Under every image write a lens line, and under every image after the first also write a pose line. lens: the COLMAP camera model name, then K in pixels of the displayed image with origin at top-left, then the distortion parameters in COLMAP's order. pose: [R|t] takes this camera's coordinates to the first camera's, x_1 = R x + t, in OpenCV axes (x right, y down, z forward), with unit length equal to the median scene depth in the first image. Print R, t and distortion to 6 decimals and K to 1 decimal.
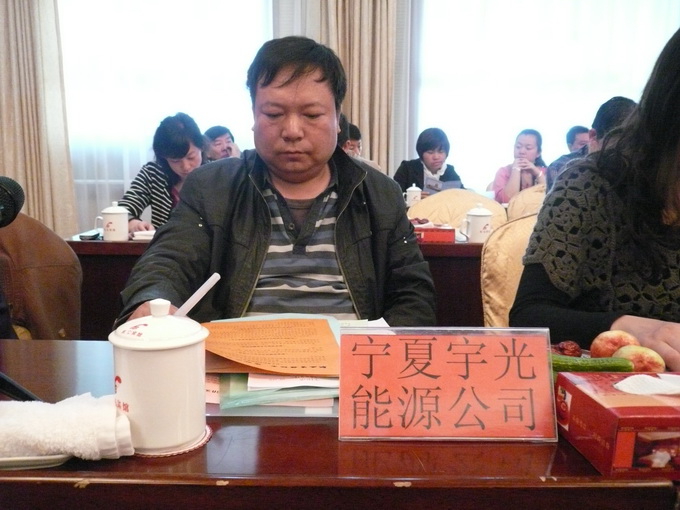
lens RADIAL K [[561.0, 0, 345.8], [0, 561.0, 255.8], [0, 0, 1]] dist [-0.025471, 0.012771]
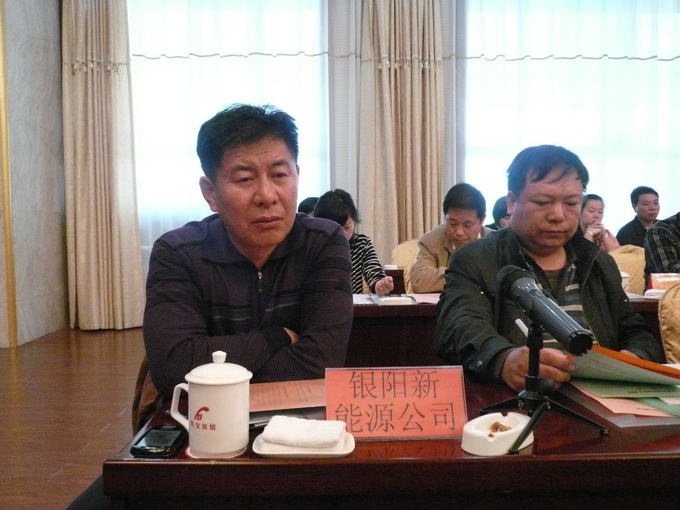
lens RADIAL K [[561.0, 0, 333.8], [0, 561.0, 257.8], [0, 0, 1]] dist [-0.025471, 0.012771]
pose [[0.999276, -0.021363, 0.031481, -0.602418], [0.024308, 0.995049, -0.096366, -0.018838], [-0.029267, 0.097062, 0.994848, -0.209730]]
